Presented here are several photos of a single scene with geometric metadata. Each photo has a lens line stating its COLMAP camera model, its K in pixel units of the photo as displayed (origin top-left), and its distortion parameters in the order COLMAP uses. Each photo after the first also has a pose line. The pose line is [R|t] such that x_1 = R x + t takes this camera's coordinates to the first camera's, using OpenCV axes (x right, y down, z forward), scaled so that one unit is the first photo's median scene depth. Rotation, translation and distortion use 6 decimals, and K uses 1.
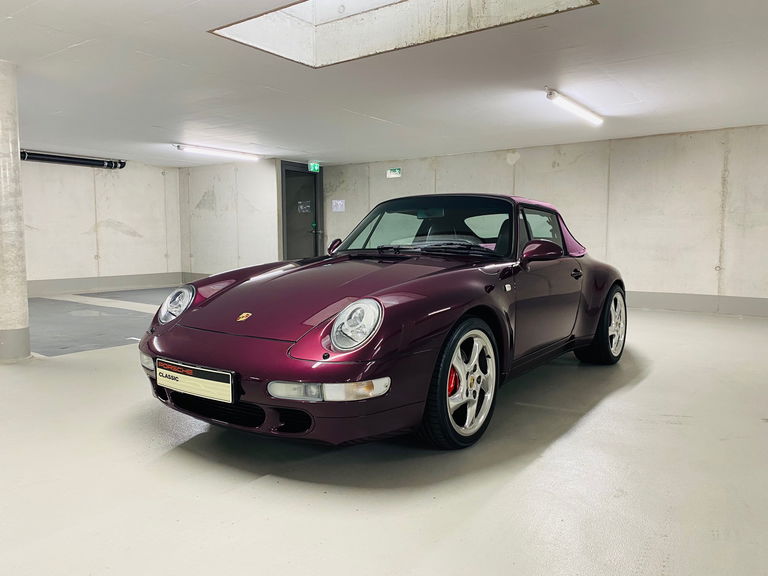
lens RADIAL K [[579.6, 0, 379.8], [0, 579.6, 284.9], [0, 0, 1]] dist [0.006180, 0.000914]
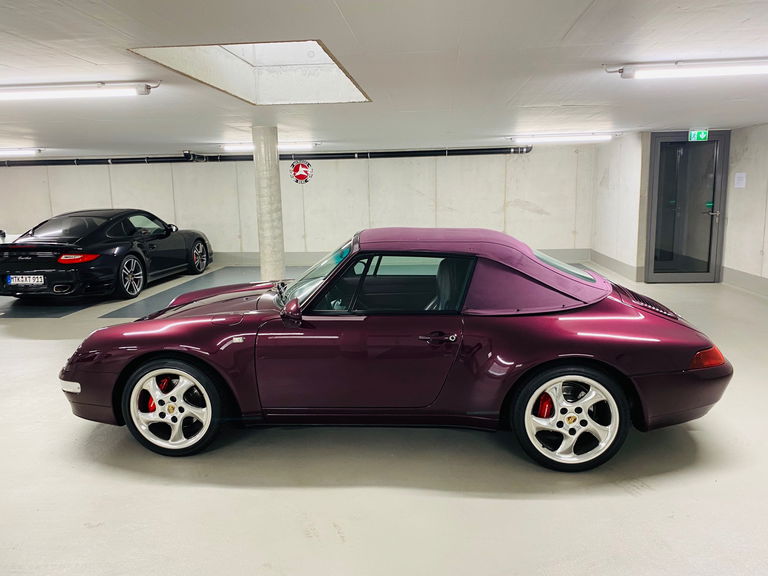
lens RADIAL K [[593.0, 0, 384.0], [0, 593.0, 288.0], [0, 0, 1]] dist [0.008449, -0.001166]
pose [[0.528407, 0.125818, -0.839616, 0.403369], [-0.048371, 0.991813, 0.118183, -0.069716], [0.847612, -0.021836, 0.530167, 0.178445]]
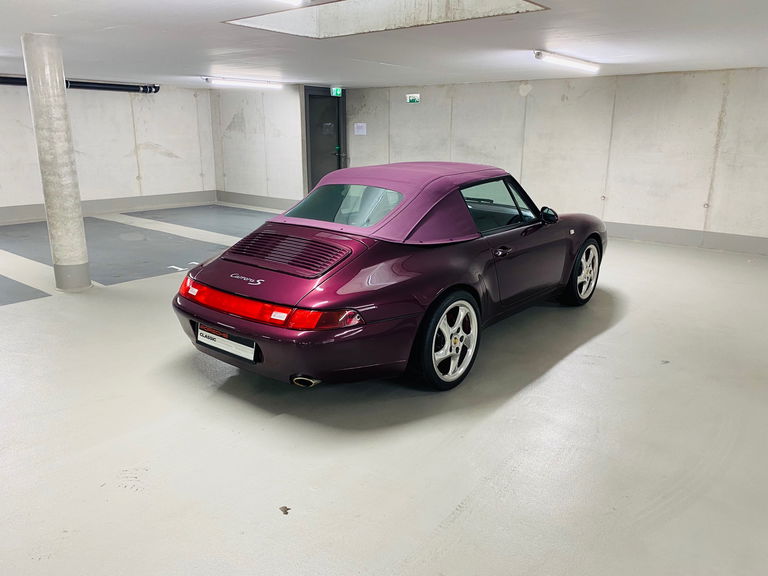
lens RADIAL K [[575.0, 0, 384.0], [0, 575.0, 288.0], [0, 0, 1]] dist [-0.000053, -0.003058]
pose [[0.998211, 0.021949, -0.055619, 0.038100], [-0.011644, 0.983738, 0.179232, -0.044800], [0.058648, -0.178264, 0.982233, -0.072459]]
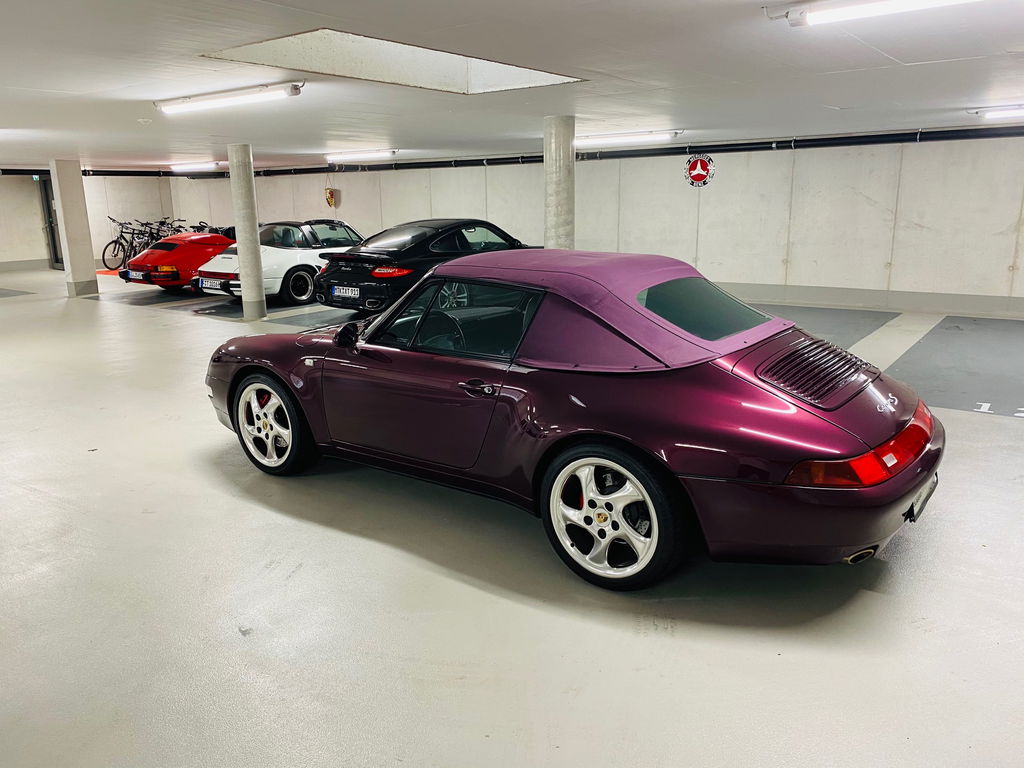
lens RADIAL K [[774.3, 0, 475.4], [0, 774.3, 383.6], [0, 0, 1]] dist [0.072863, -0.102278]
pose [[-0.004940, 0.224605, -0.974437, 0.485180], [-0.066500, 0.972219, 0.224430, -0.084485], [0.997774, 0.065909, 0.010134, 0.366873]]
